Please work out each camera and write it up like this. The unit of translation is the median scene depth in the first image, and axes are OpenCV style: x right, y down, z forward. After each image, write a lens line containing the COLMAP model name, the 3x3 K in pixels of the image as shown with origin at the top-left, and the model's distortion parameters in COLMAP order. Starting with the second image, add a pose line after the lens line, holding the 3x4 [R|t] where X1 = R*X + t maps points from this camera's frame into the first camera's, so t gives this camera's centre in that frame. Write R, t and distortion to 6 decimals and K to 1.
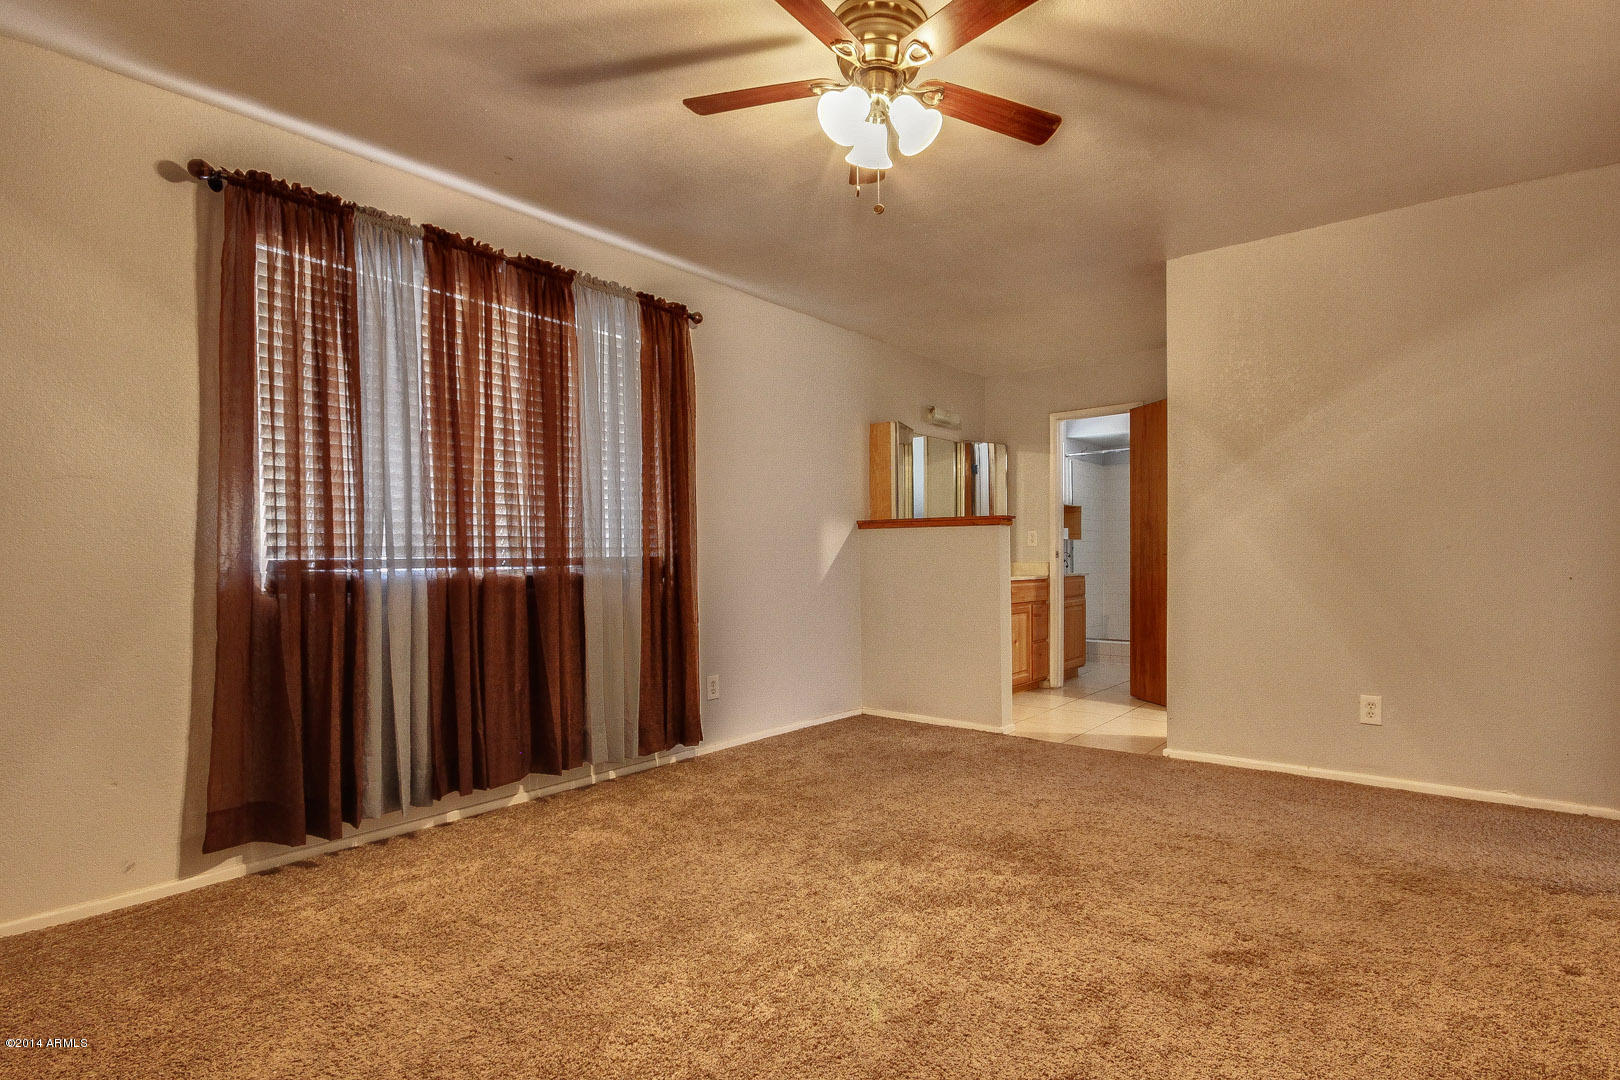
lens RADIAL K [[809.3, 0, 824.1], [0, 809.3, 562.5], [0, 0, 1]] dist [-0.002512, -0.000963]
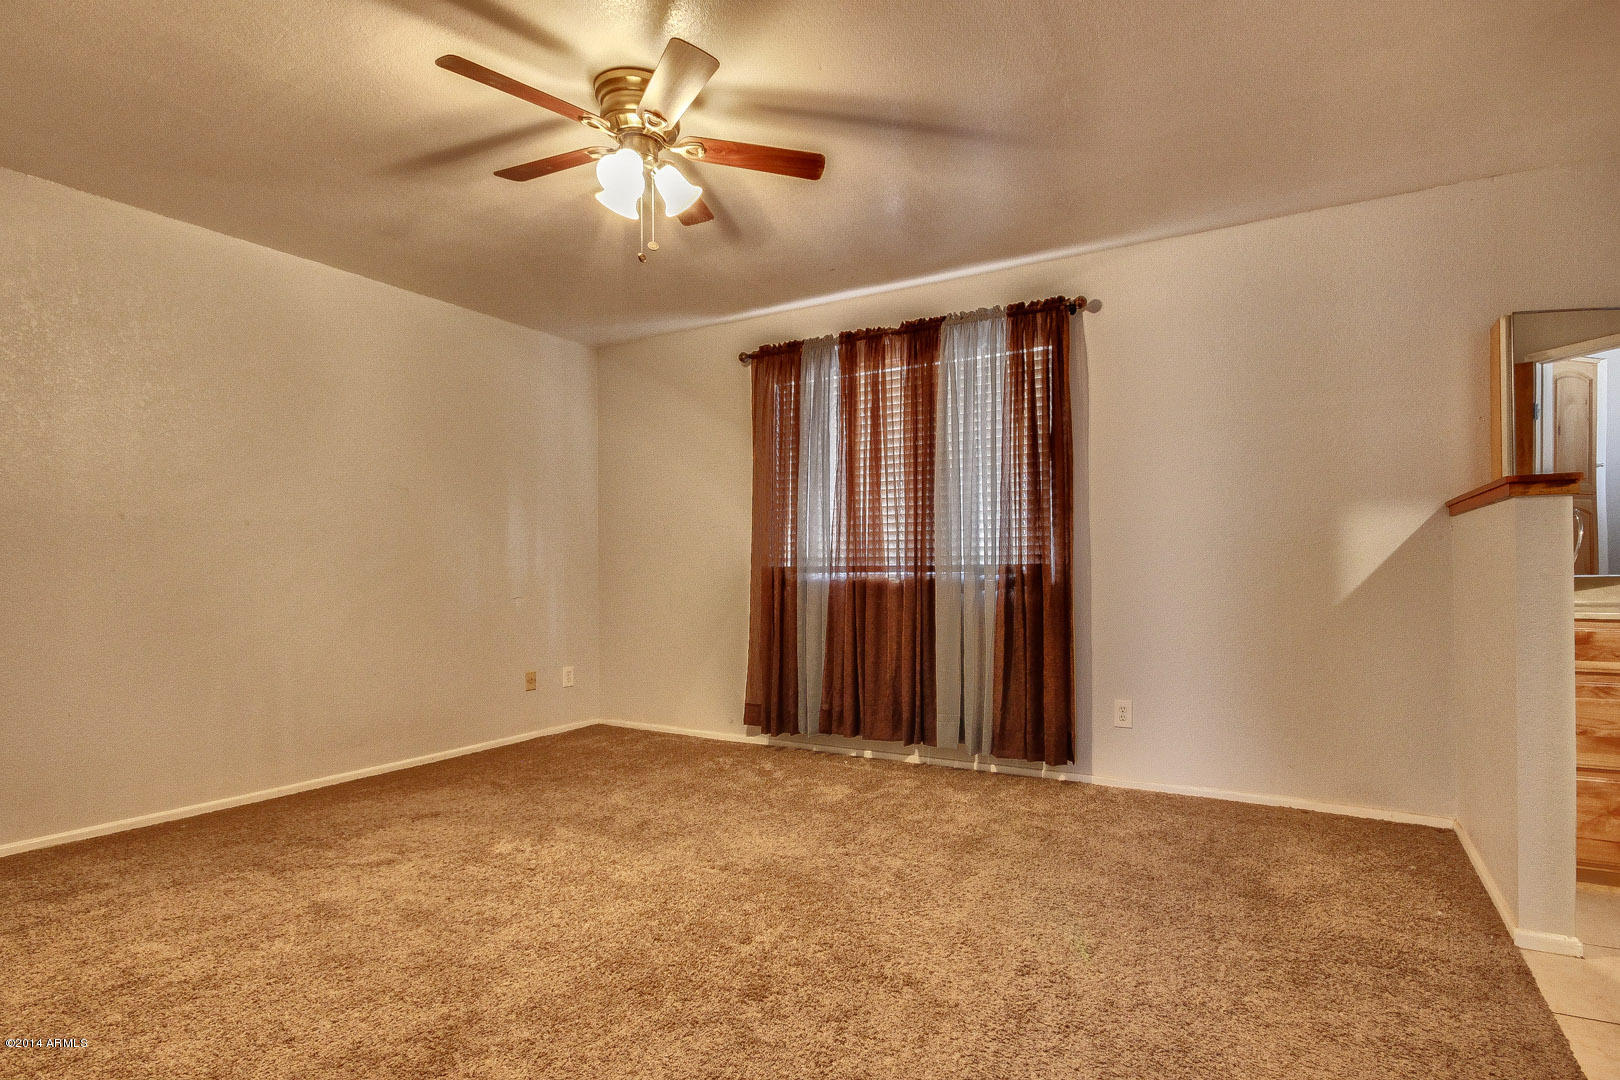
lens RADIAL K [[809.3, 0, 824.1], [0, 809.3, 562.5], [0, 0, 1]] dist [-0.002512, -0.000963]
pose [[0.142309, -0.001945, -0.989820, 0.831156], [0.000841, 0.999998, -0.001844, -0.007550], [0.989822, -0.000570, 0.142310, 0.687409]]
